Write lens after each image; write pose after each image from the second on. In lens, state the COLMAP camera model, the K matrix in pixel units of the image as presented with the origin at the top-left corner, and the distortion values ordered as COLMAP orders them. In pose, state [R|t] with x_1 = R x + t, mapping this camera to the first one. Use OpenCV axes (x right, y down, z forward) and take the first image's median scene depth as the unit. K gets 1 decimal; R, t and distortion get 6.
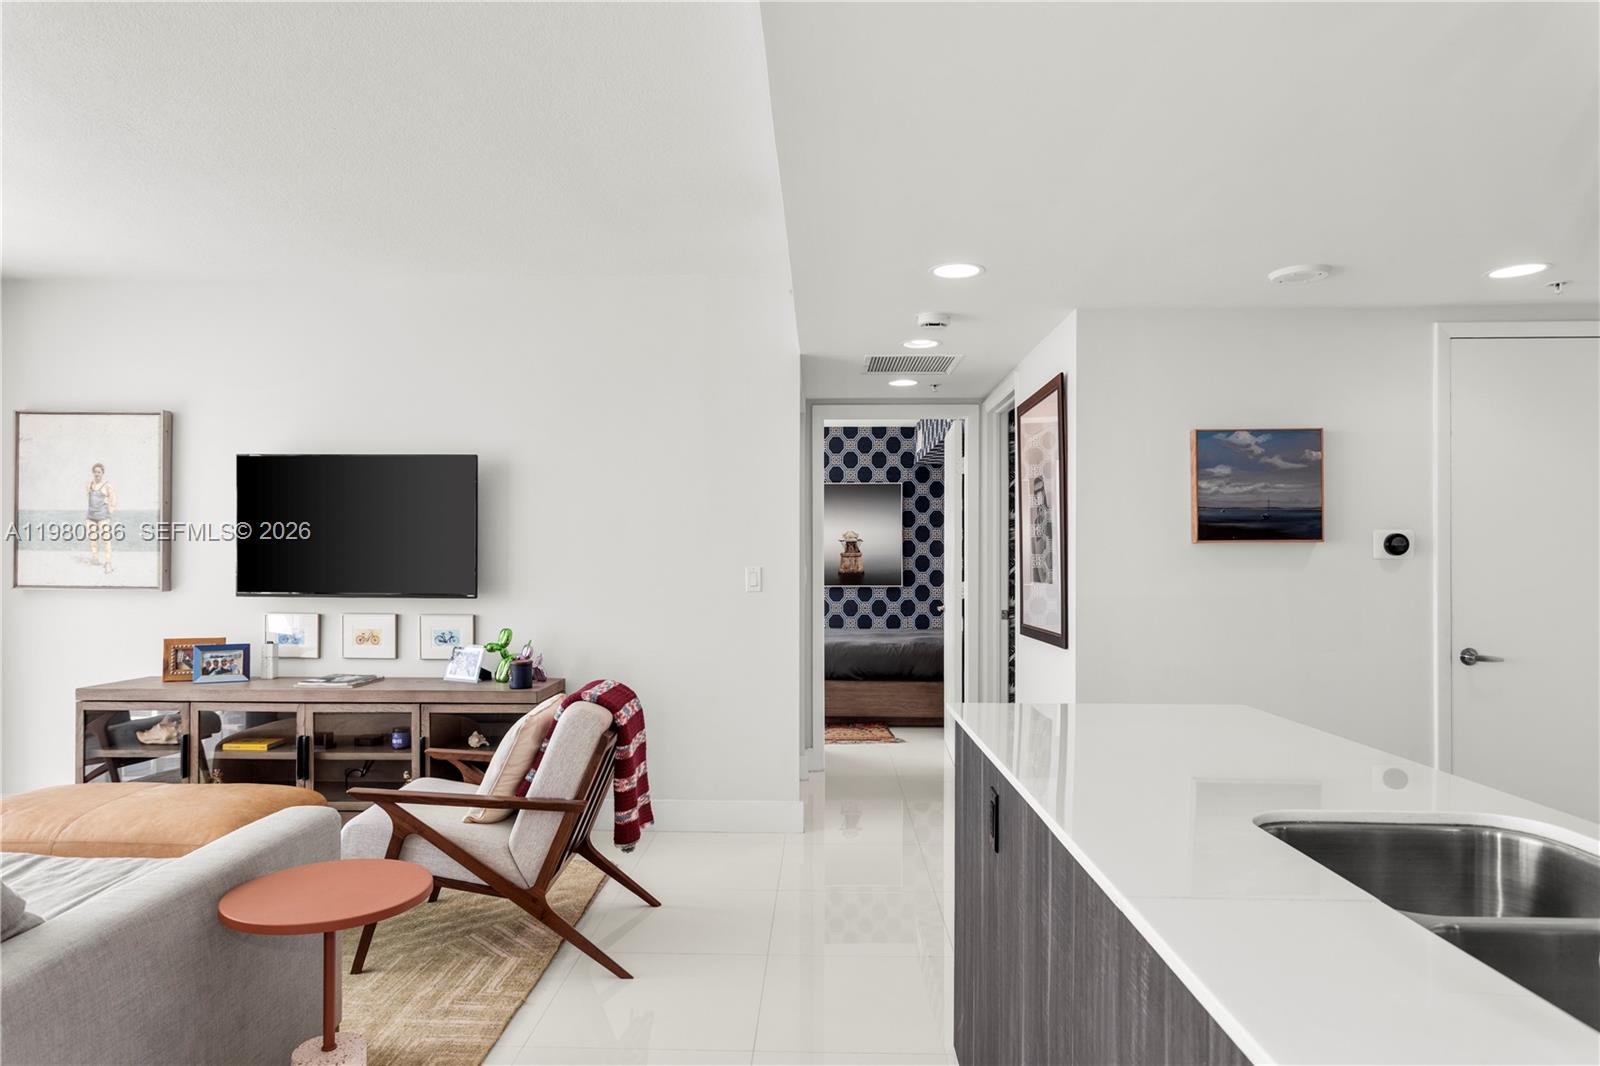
lens RADIAL K [[1020.3, 0, 796.9], [0, 1020.3, 541.0], [0, 0, 1]] dist [0.000162, -0.000023]
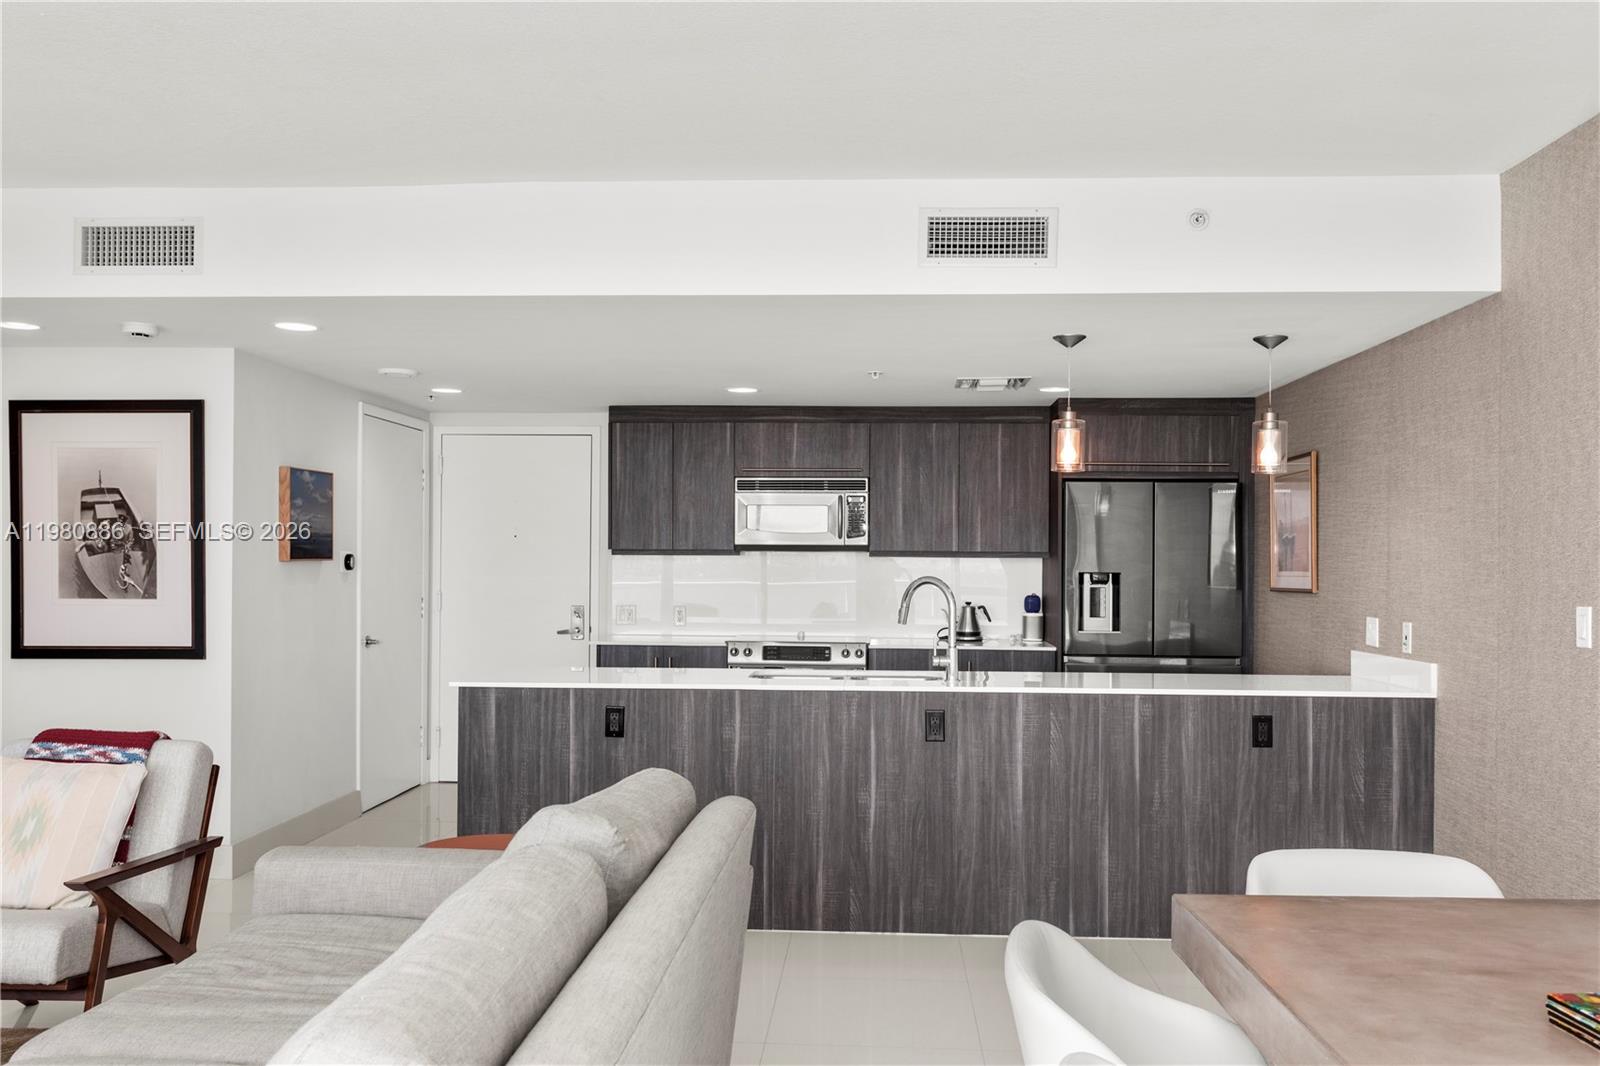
lens RADIAL K [[1377.9, 0, 799.4], [0, 1377.9, 539.4], [0, 0, 1]] dist [-0.000170, 0.000047]
pose [[0.018415, 0.016134, 0.999700, -1.234104], [-0.018331, 0.999707, -0.015796, -0.008660], [-0.999662, -0.018035, 0.018705, 0.365382]]
